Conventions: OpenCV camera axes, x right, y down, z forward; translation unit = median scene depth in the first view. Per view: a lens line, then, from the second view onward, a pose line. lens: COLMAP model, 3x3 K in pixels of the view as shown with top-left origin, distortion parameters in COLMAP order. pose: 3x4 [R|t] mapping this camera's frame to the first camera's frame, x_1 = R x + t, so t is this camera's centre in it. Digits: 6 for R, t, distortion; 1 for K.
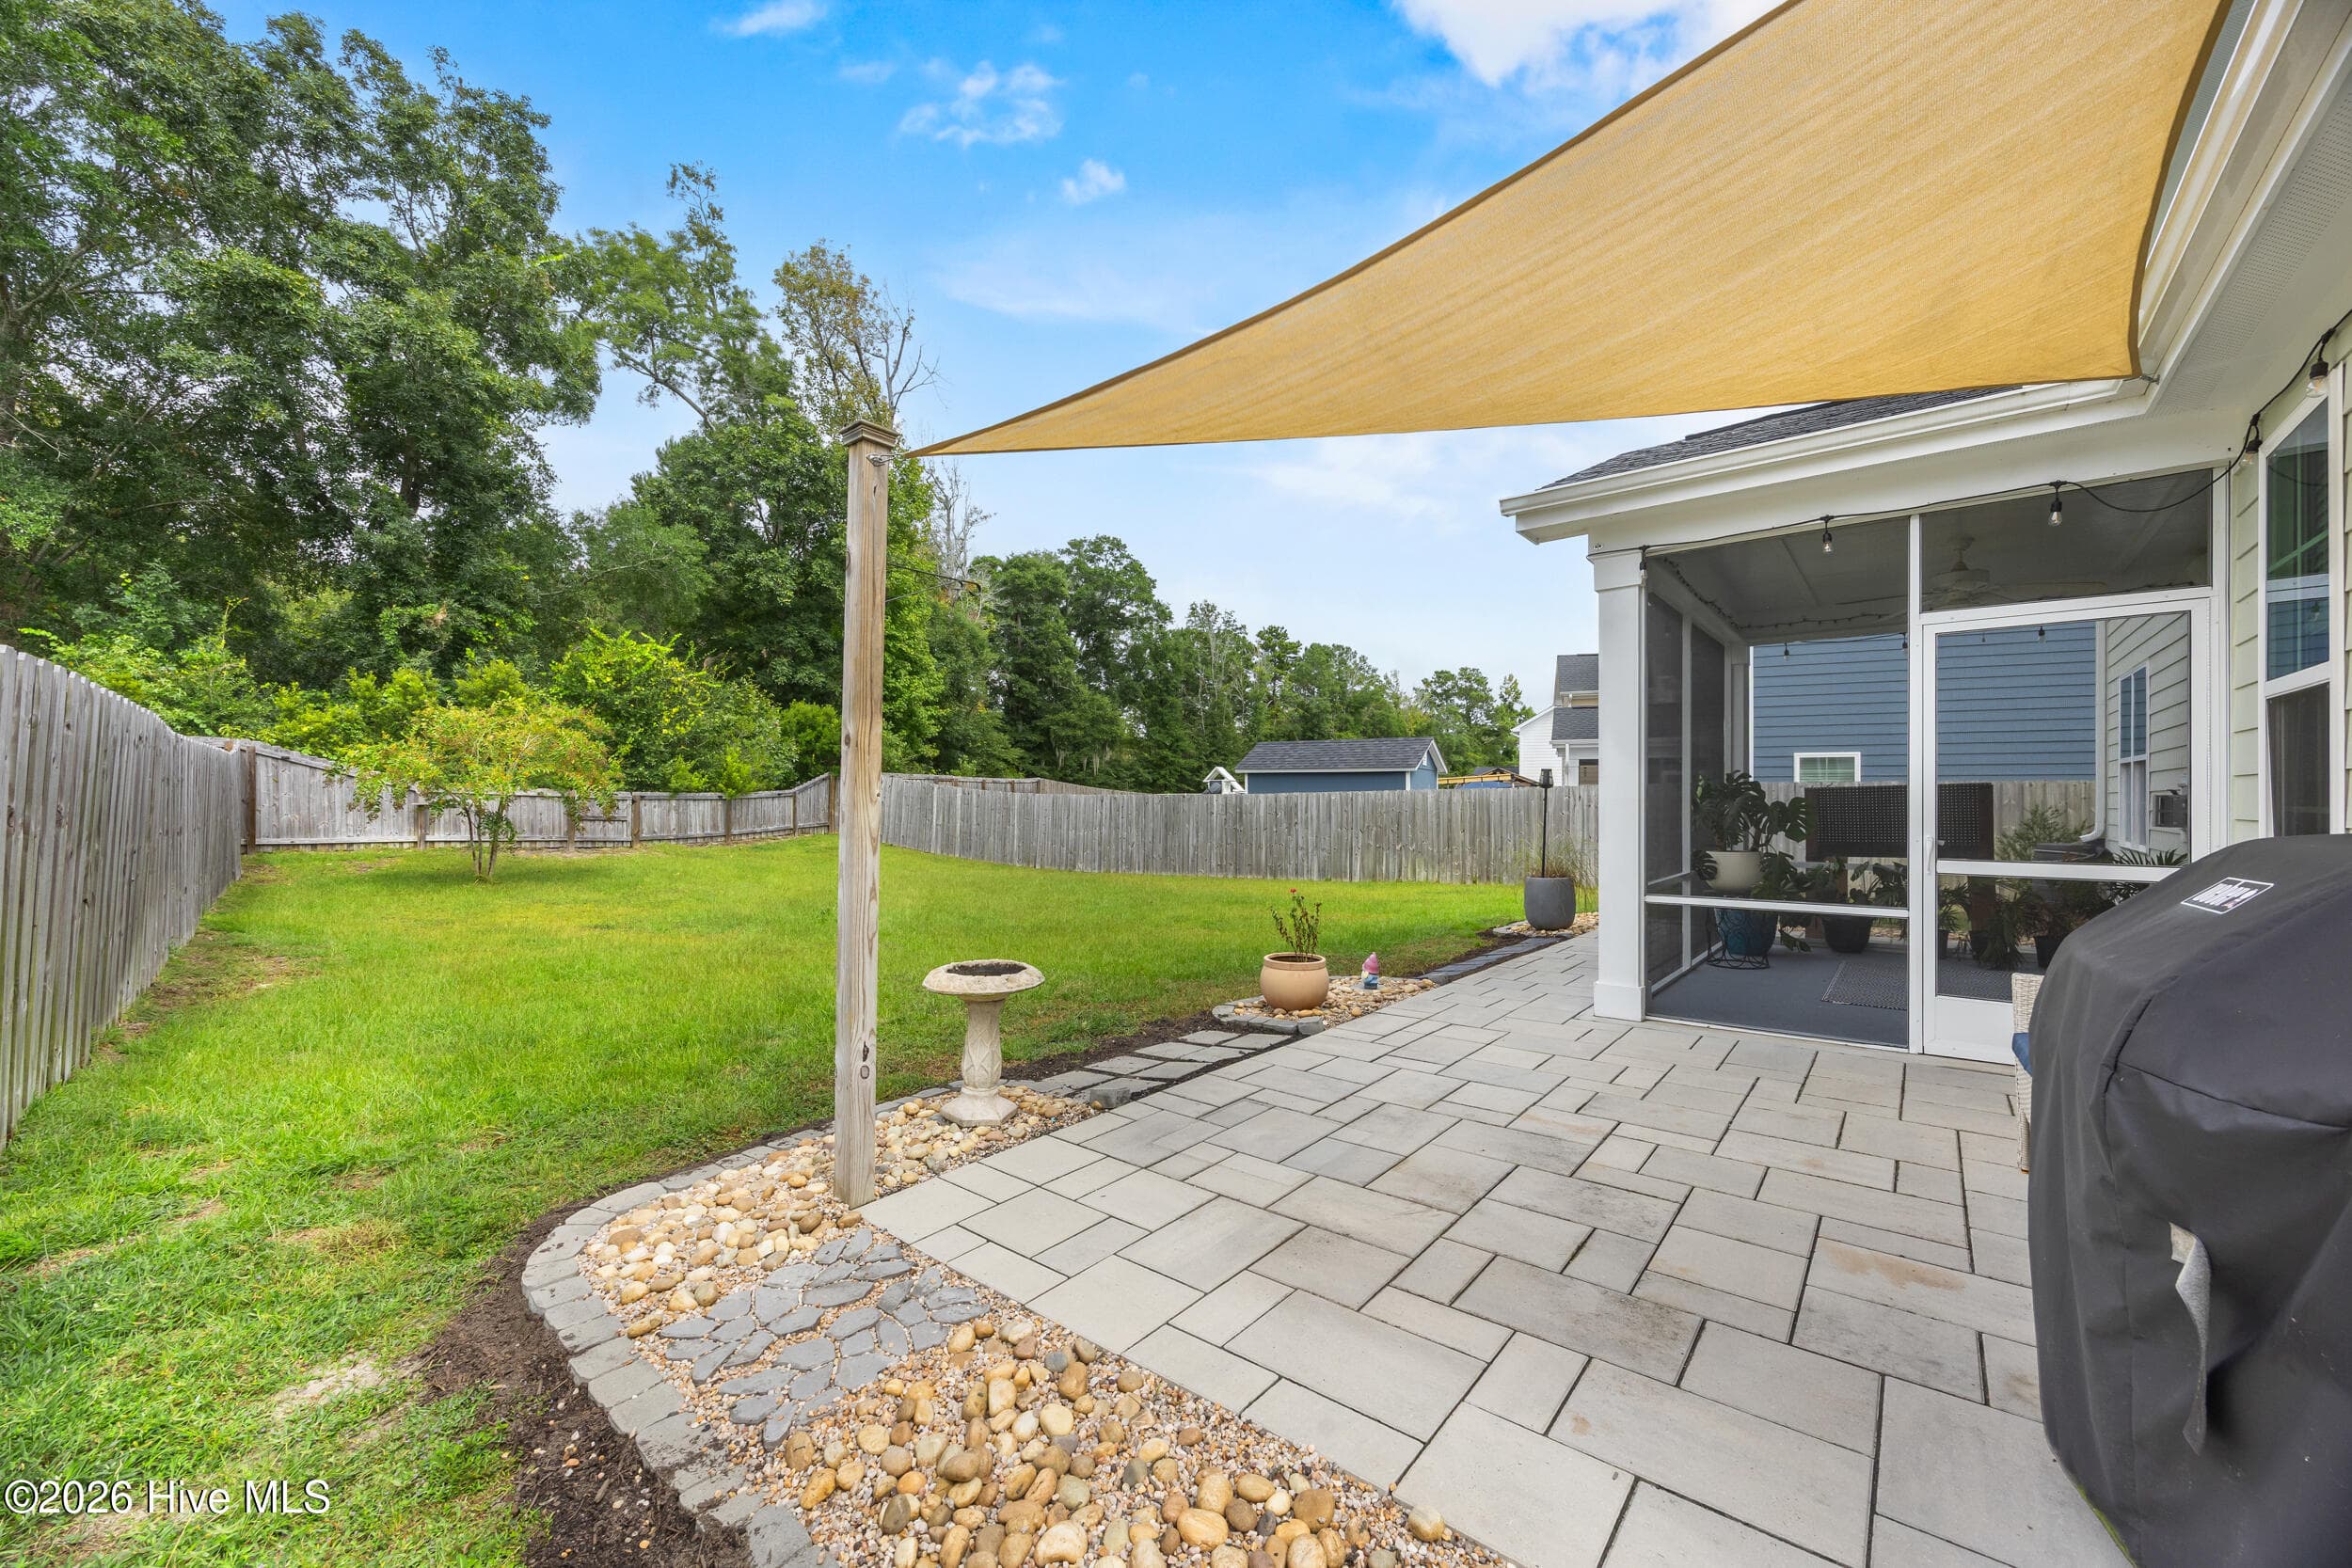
lens RADIAL K [[894.6, 0, 1160.9], [0, 894.6, 809.6], [0, 0, 1]] dist [0.000159, -0.000167]
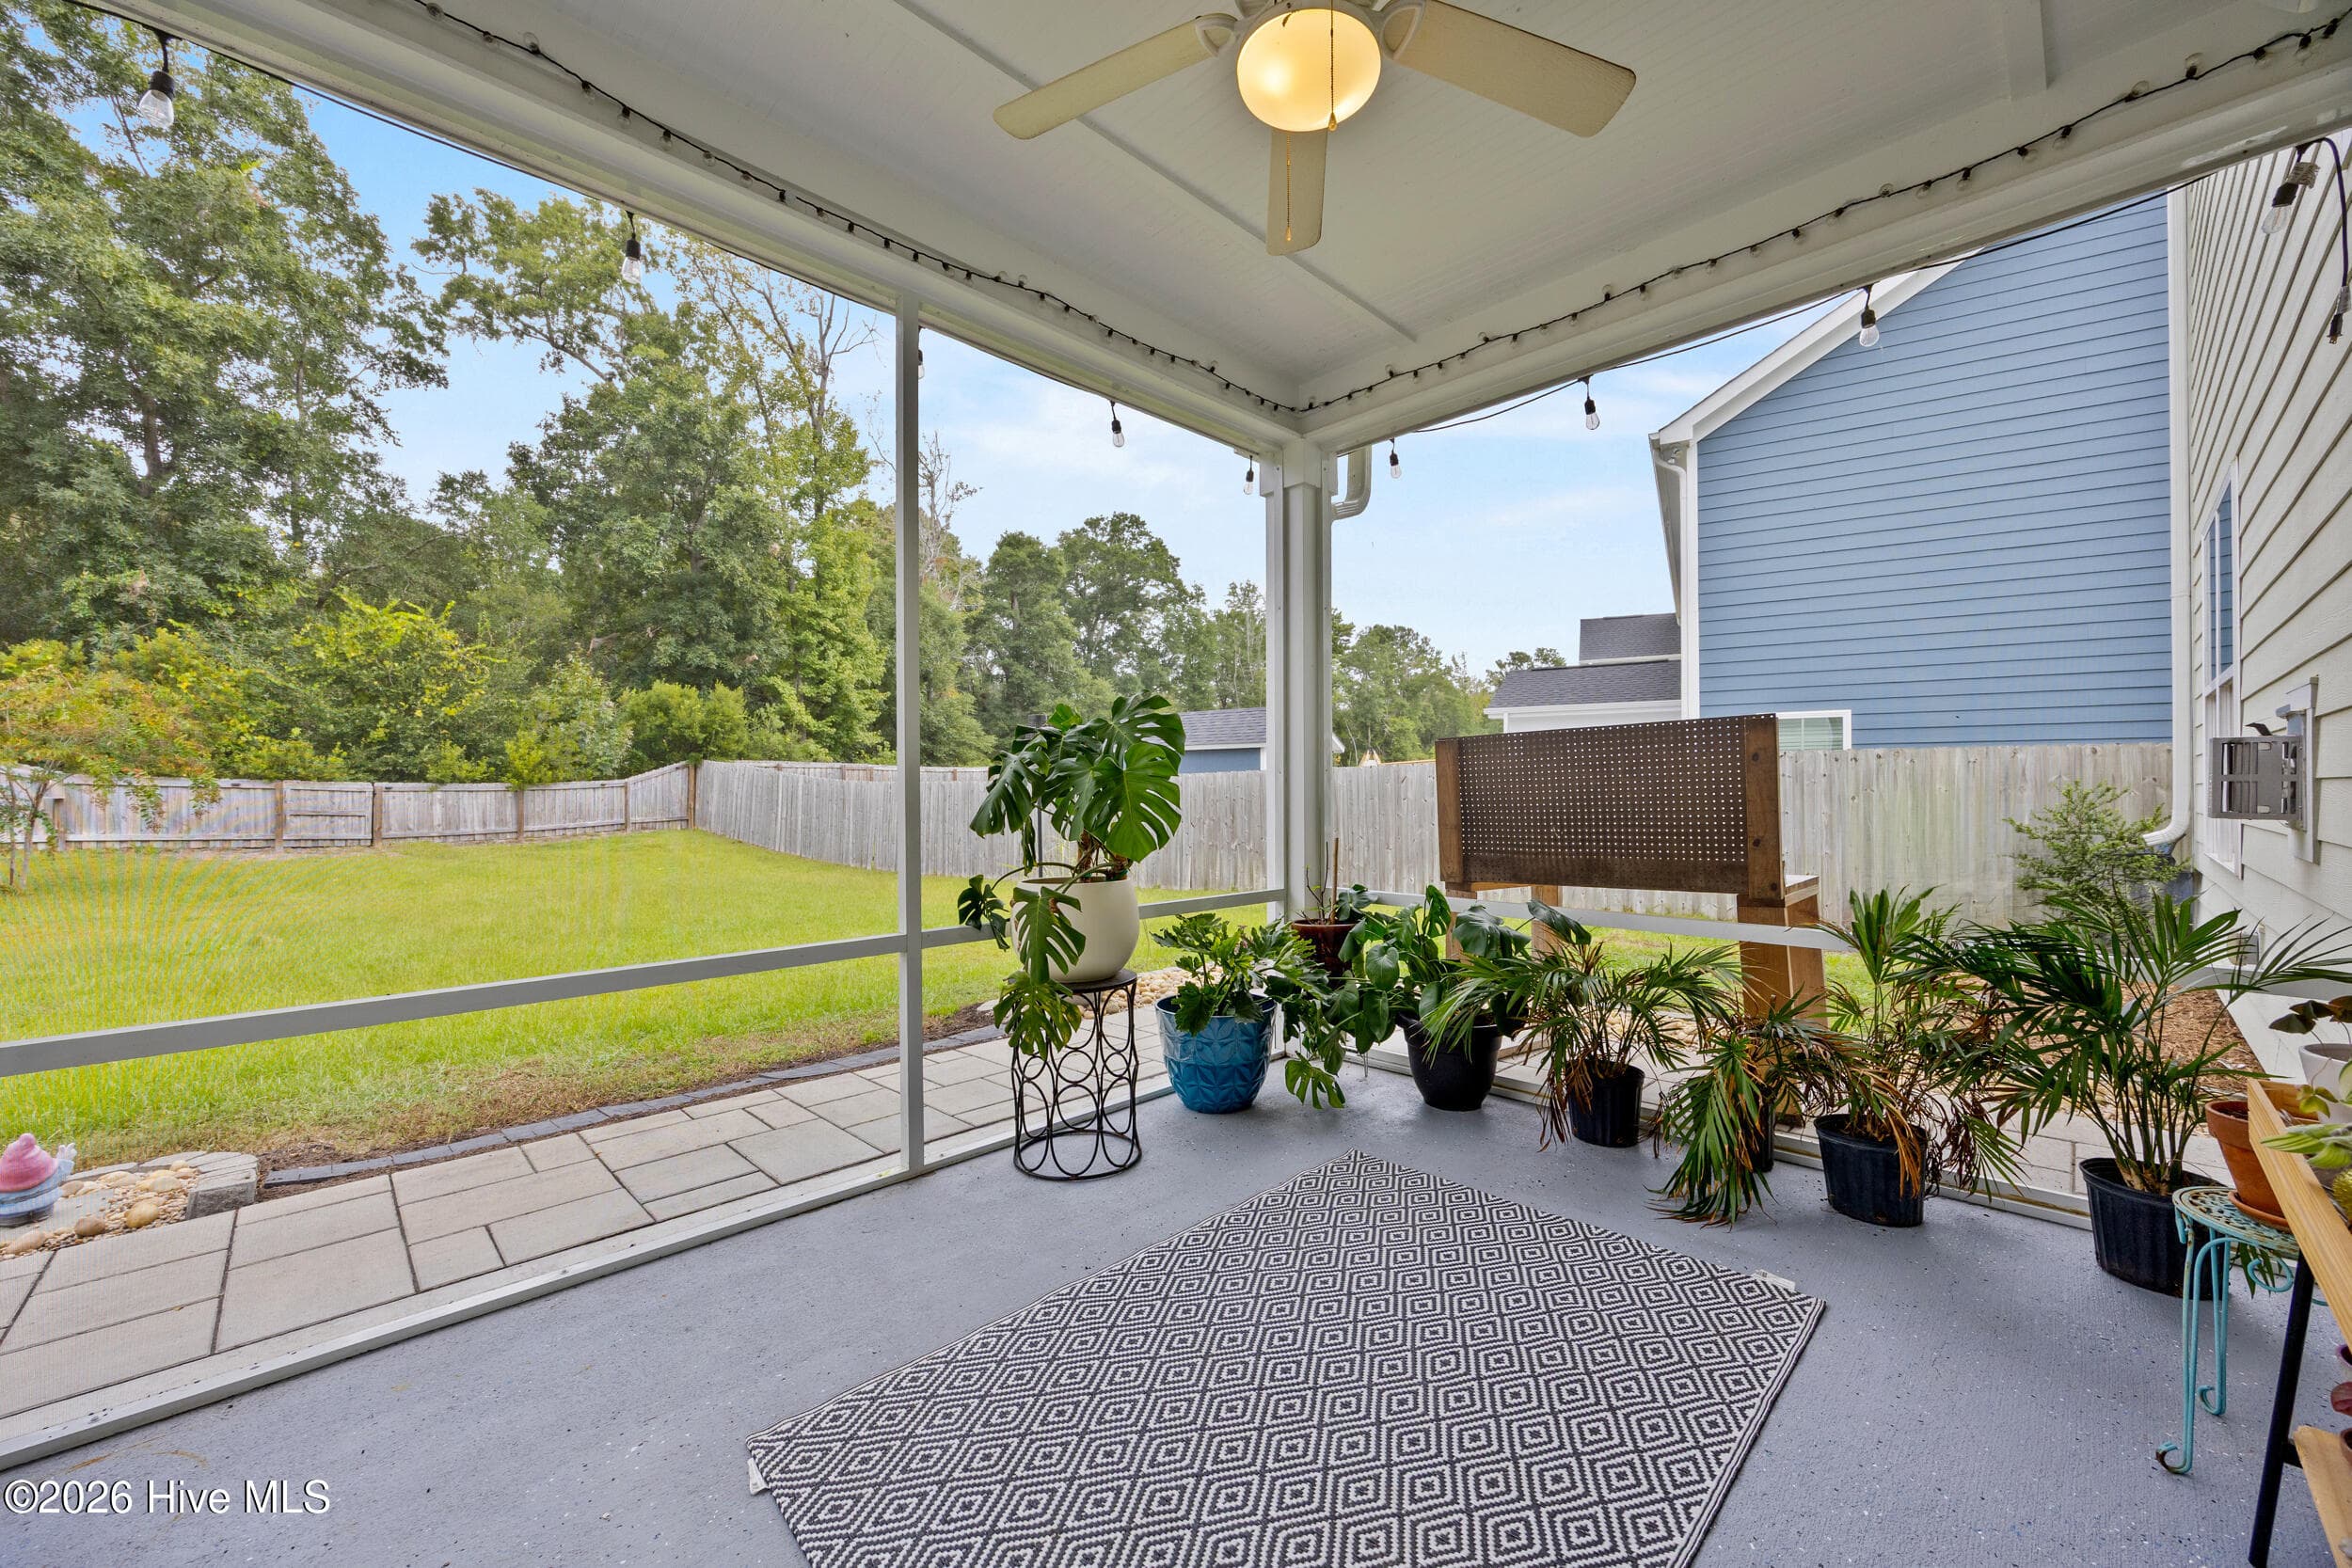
lens RADIAL K [[895.6, 0, 1164.1], [0, 895.6, 801.8], [0, 0, 1]] dist [-0.008891, 0.000373]
pose [[0.995446, -0.005586, -0.095167, 0.250220], [0.005630, 0.999984, 0.000194, 0.003105], [0.095165, -0.000729, 0.995461, 0.207211]]
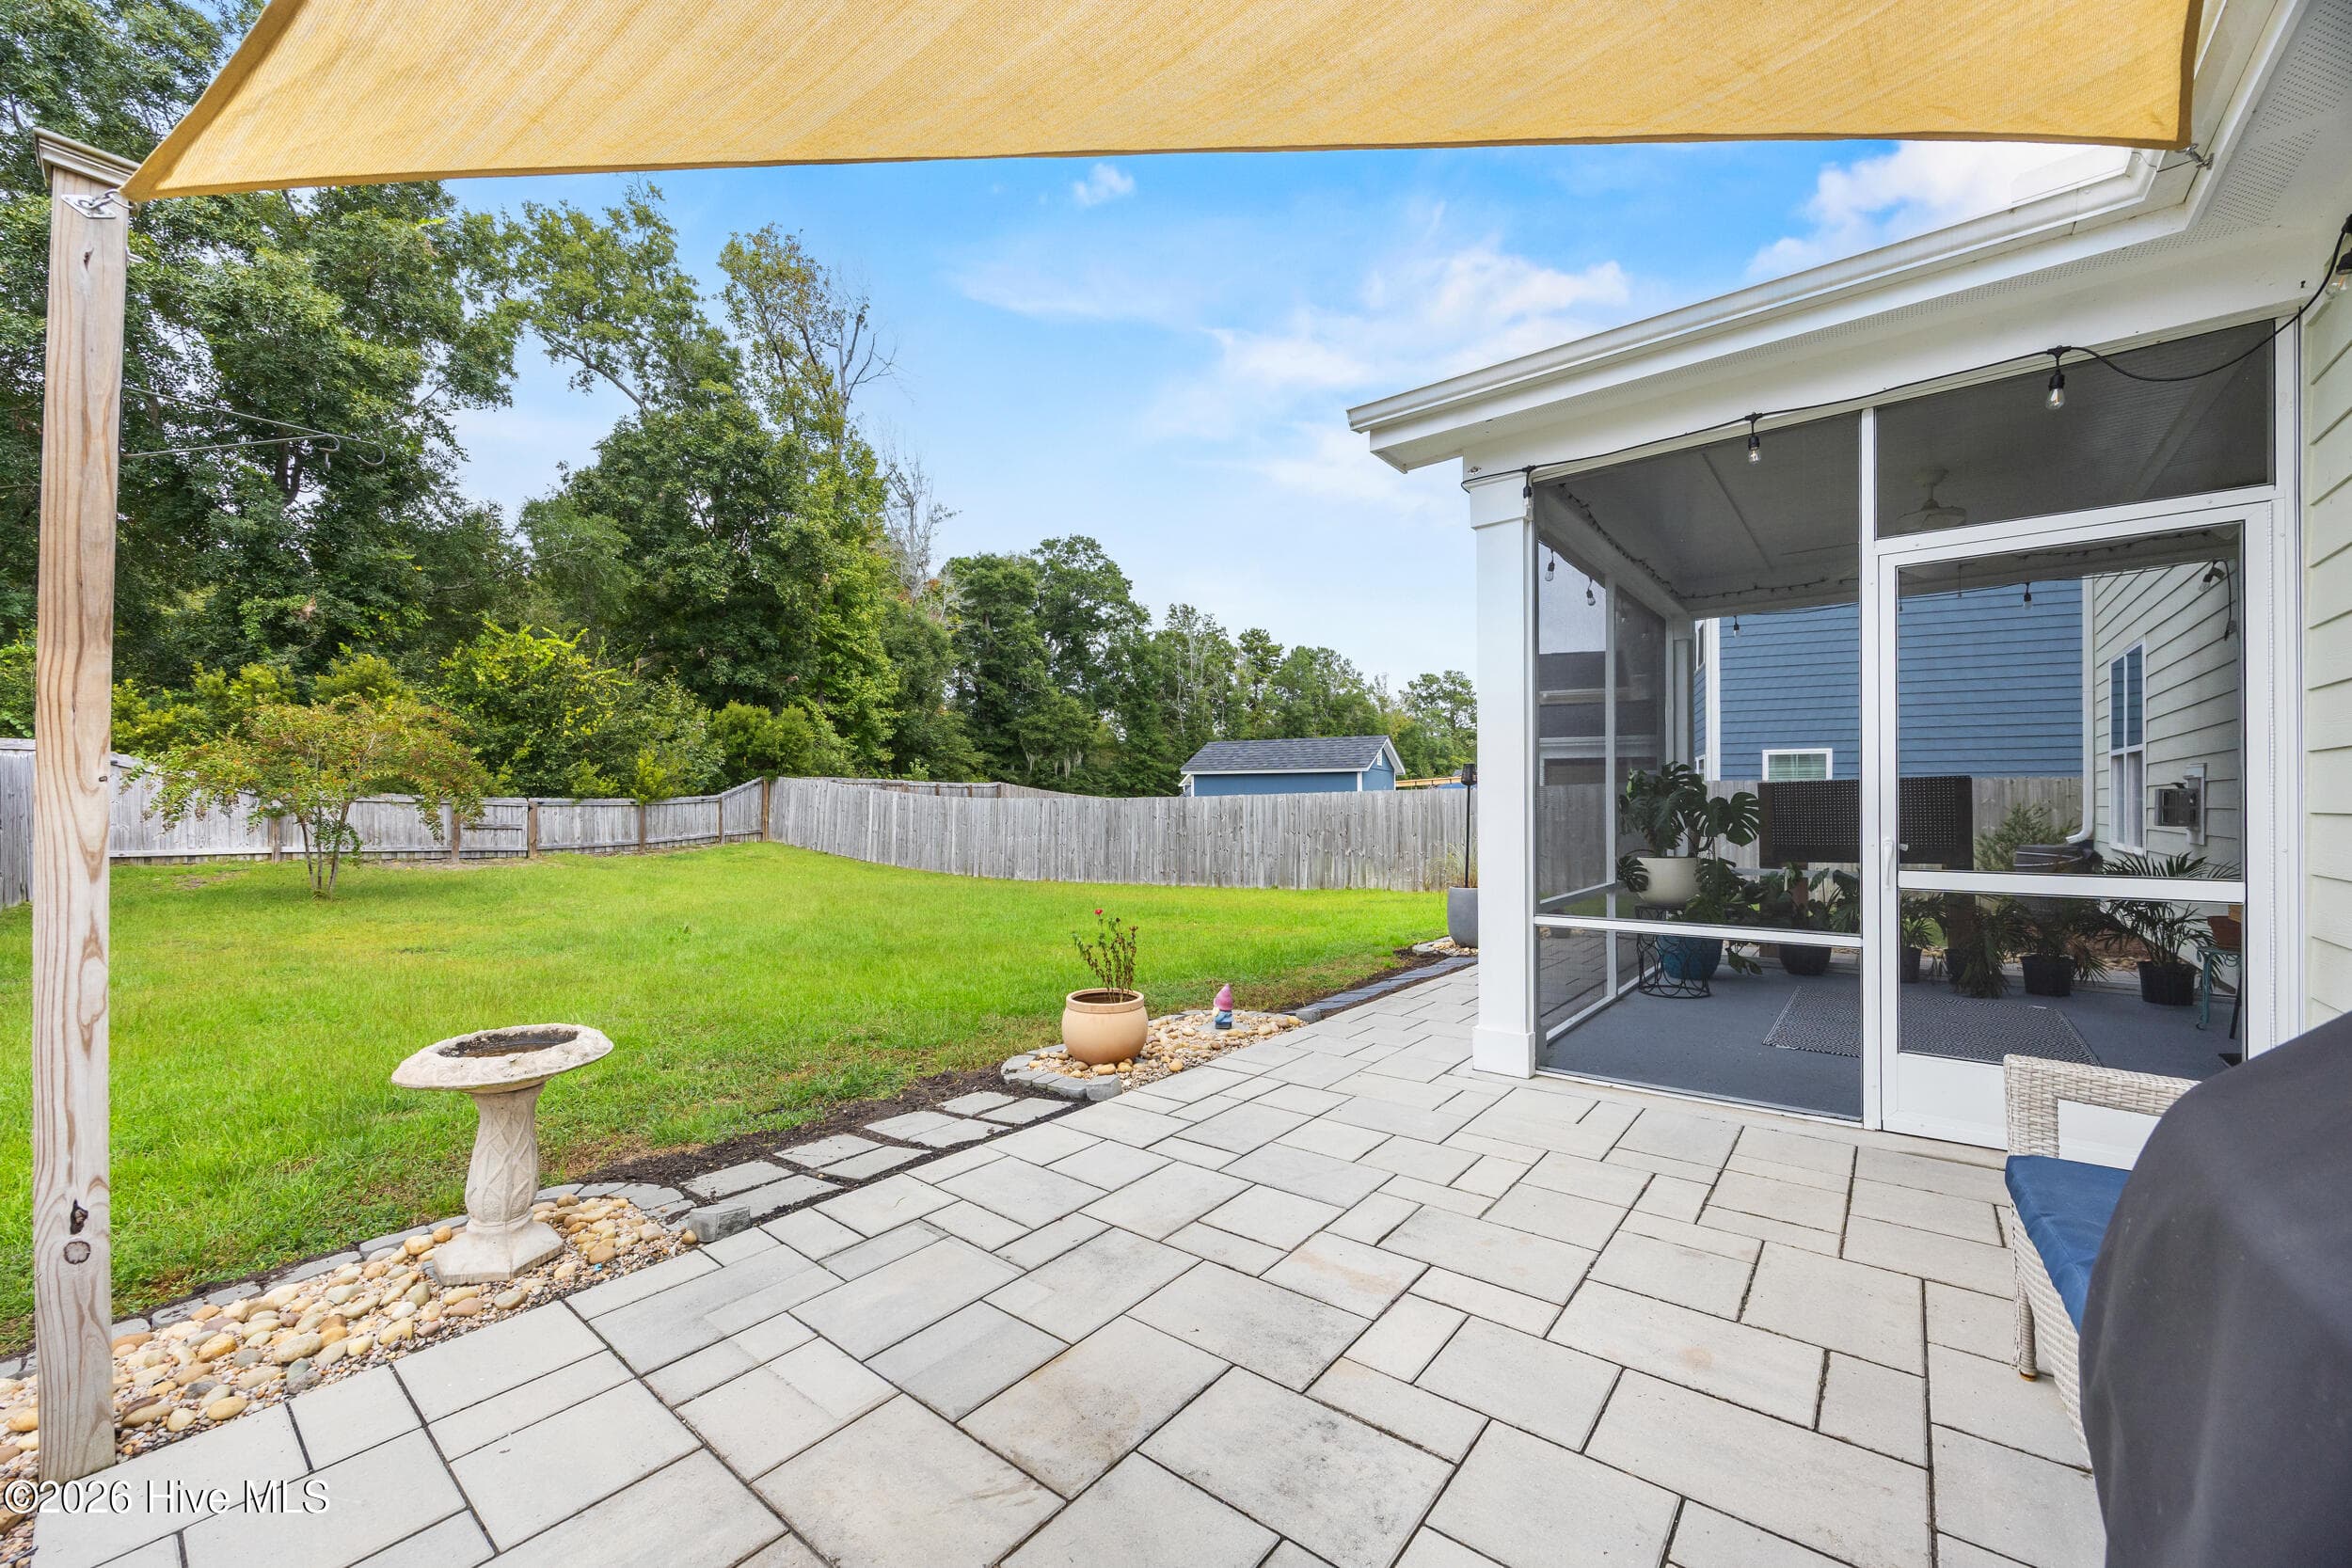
lens RADIAL K [[895.9, 0, 1164.8], [0, 895.9, 816.5], [0, 0, 1]] dist [-0.002008, 0.000227]
pose [[0.999871, -0.005338, 0.015159, 0.054499], [0.005311, 0.999984, 0.001794, 0.001493], [-0.015168, -0.001713, 0.999883, 0.058724]]
